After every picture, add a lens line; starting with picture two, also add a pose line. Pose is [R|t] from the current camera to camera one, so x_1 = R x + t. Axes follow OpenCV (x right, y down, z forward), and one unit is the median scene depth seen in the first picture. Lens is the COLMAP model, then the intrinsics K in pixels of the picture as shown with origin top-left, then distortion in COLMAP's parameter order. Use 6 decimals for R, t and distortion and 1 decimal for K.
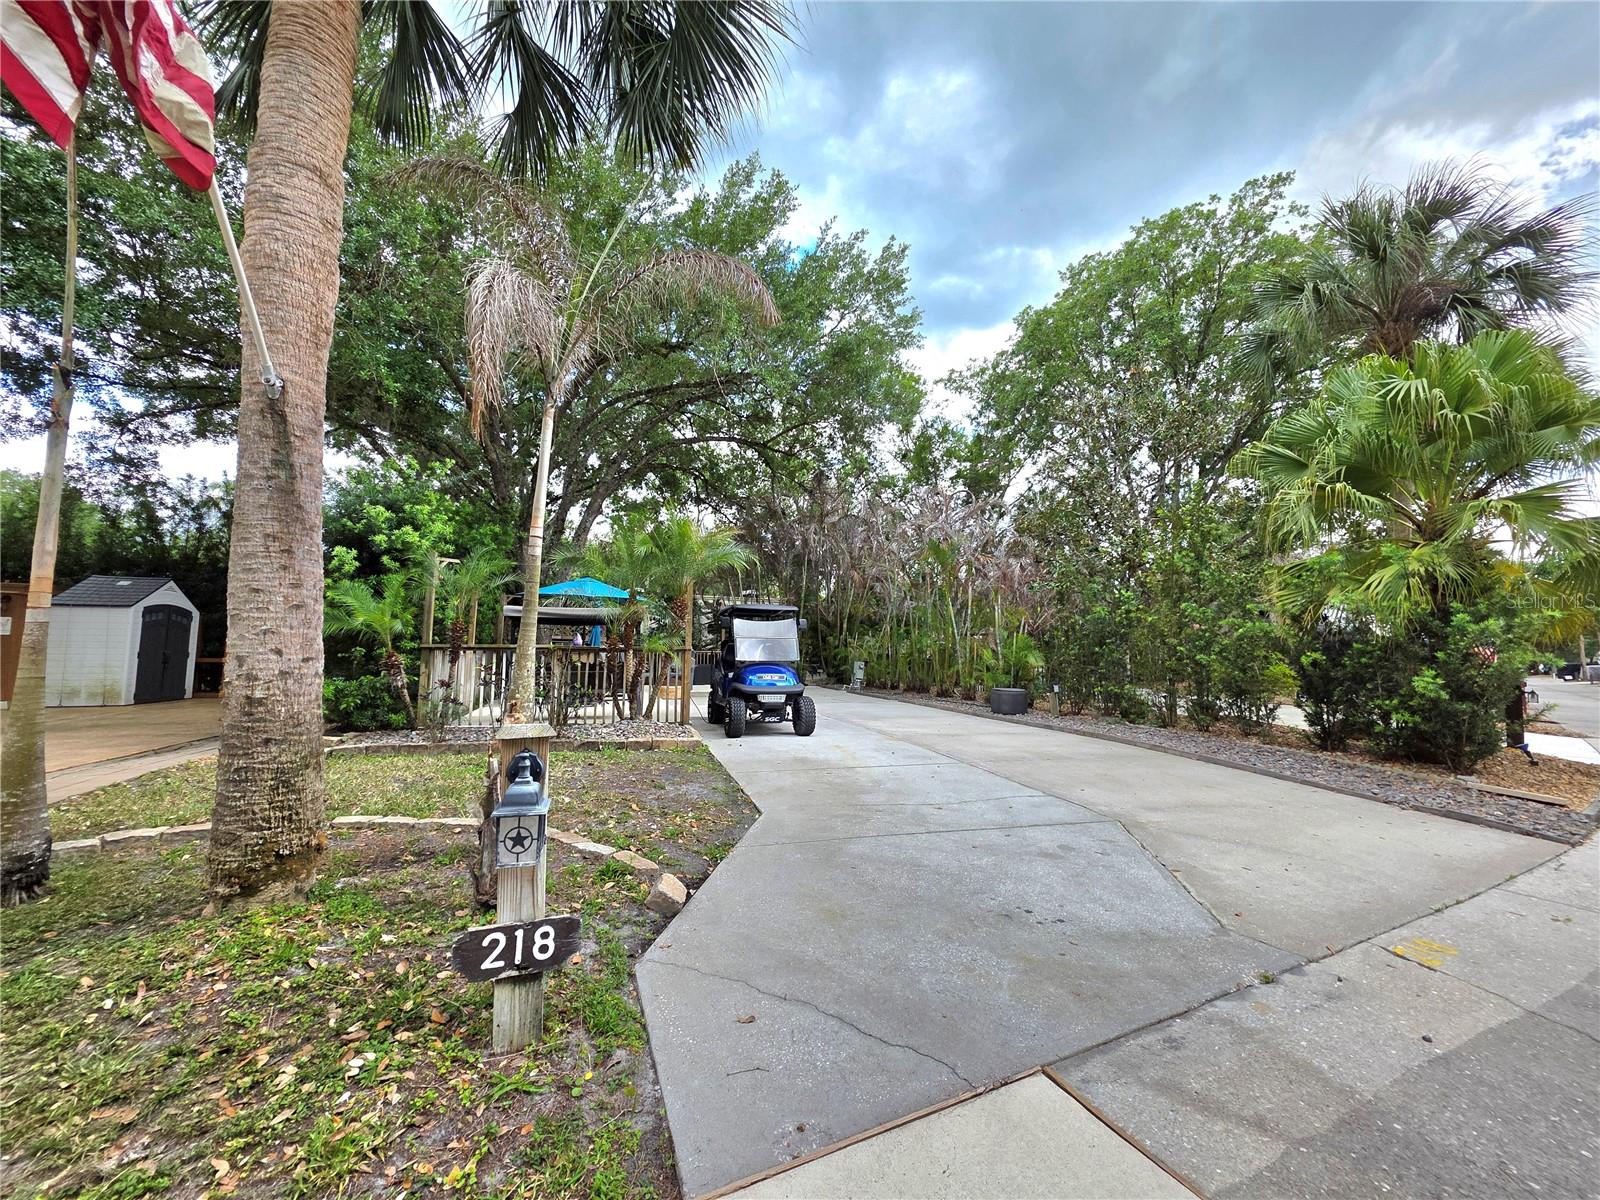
lens RADIAL K [[642.6, 0, 803.8], [0, 642.6, 603.2], [0, 0, 1]] dist [0.002814, 0.000419]
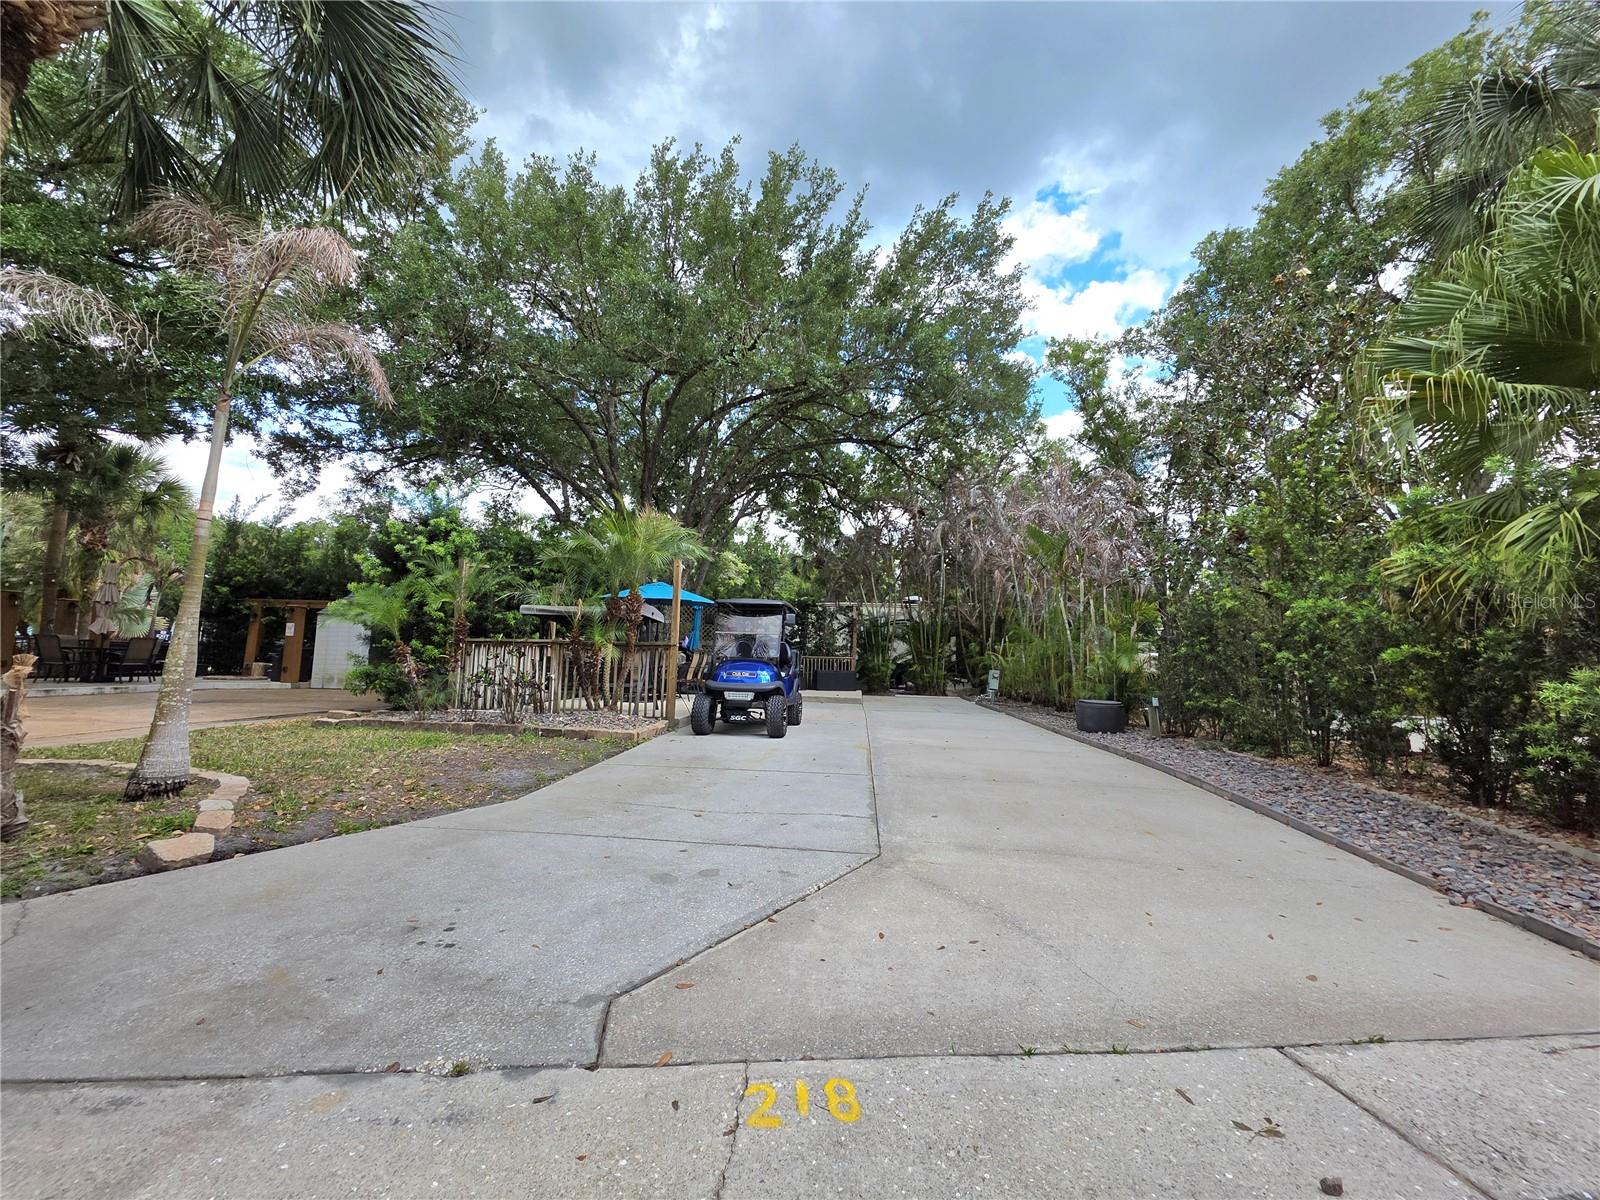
lens RADIAL K [[642.6, 0, 800.1], [0, 642.6, 602.1], [0, 0, 1]] dist [0.002814, 0.000419]
pose [[0.923908, -0.024298, -0.381843, 0.708637], [0.015079, 0.999518, -0.027120, 0.063917], [0.382318, 0.019298, 0.923829, 0.272327]]
